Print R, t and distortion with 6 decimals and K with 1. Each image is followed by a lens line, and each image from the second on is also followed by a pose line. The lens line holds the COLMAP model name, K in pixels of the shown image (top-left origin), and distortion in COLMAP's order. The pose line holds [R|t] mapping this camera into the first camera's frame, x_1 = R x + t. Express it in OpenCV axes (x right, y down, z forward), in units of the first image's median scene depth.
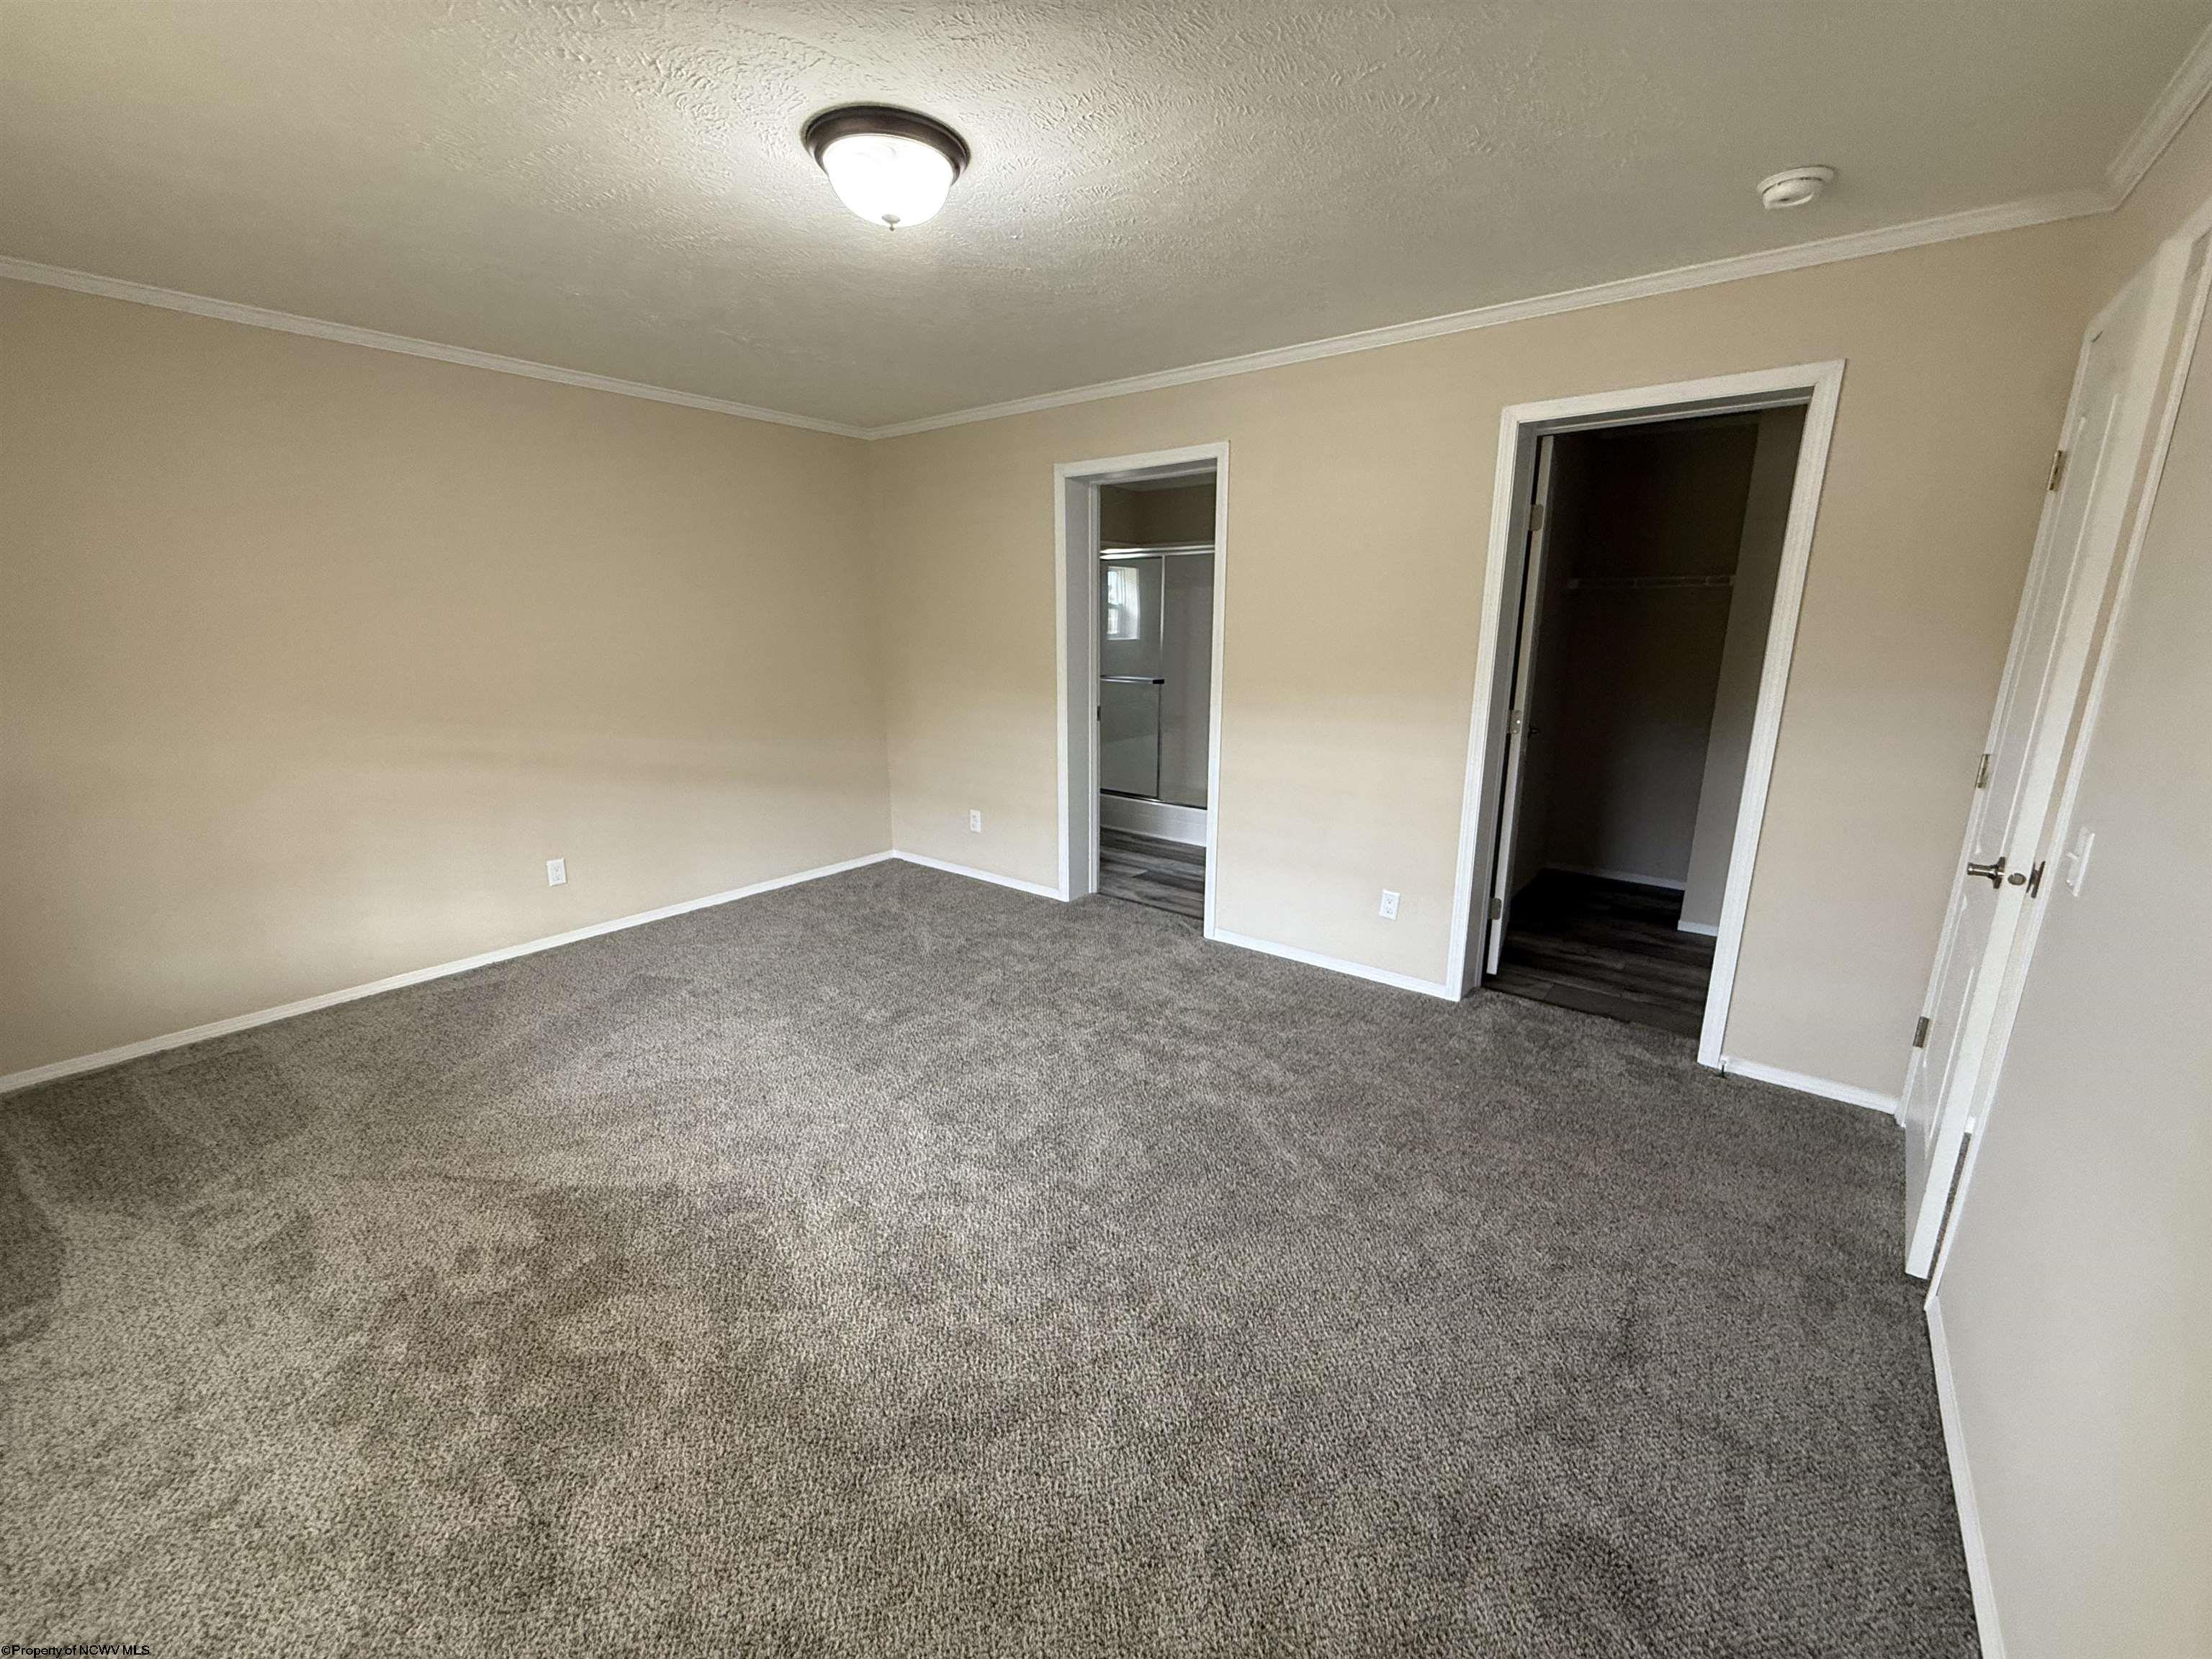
lens RADIAL K [[875.9, 0, 1090.6], [0, 875.9, 832.4], [0, 0, 1]] dist [0.003518, 0.000160]
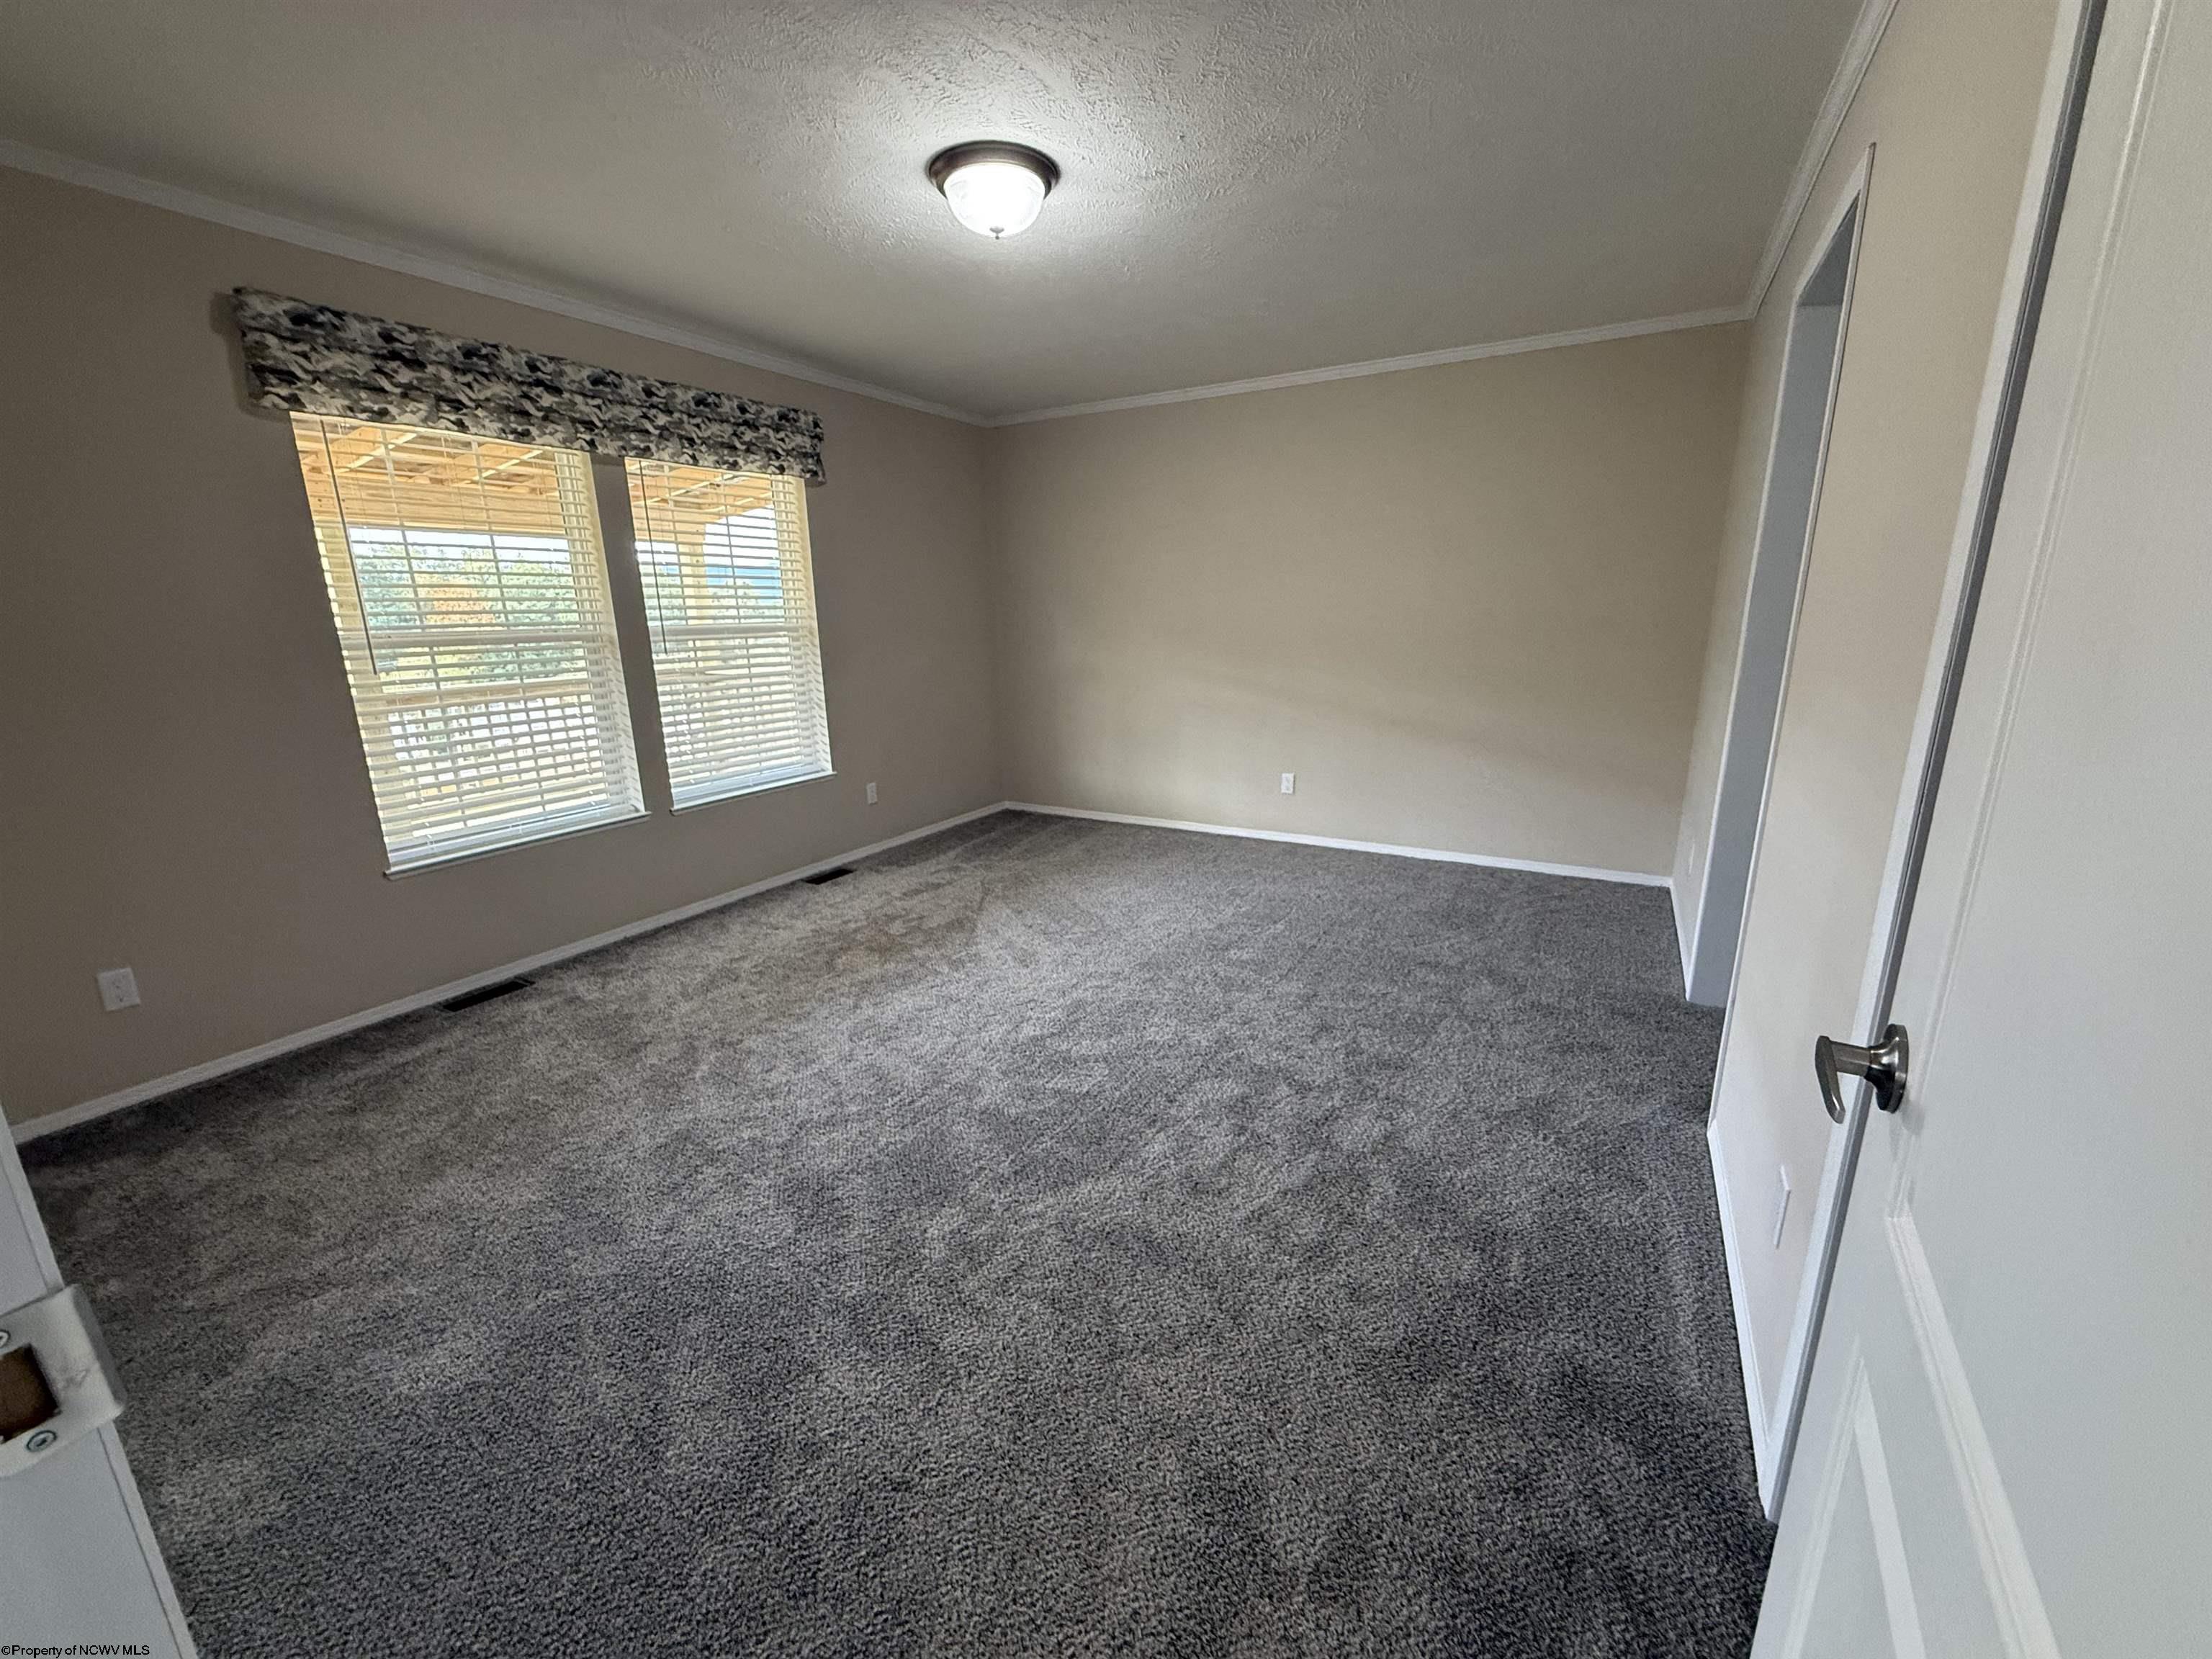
lens RADIAL K [[875.9, 0, 1099.8], [0, 875.9, 819.9], [0, 0, 1]] dist [0.003518, 0.000160]
pose [[0.145312, 0.225660, -0.963308, 0.724600], [-0.224390, 0.955788, 0.190050, -0.105027], [0.963604, 0.188540, 0.189523, 0.652707]]
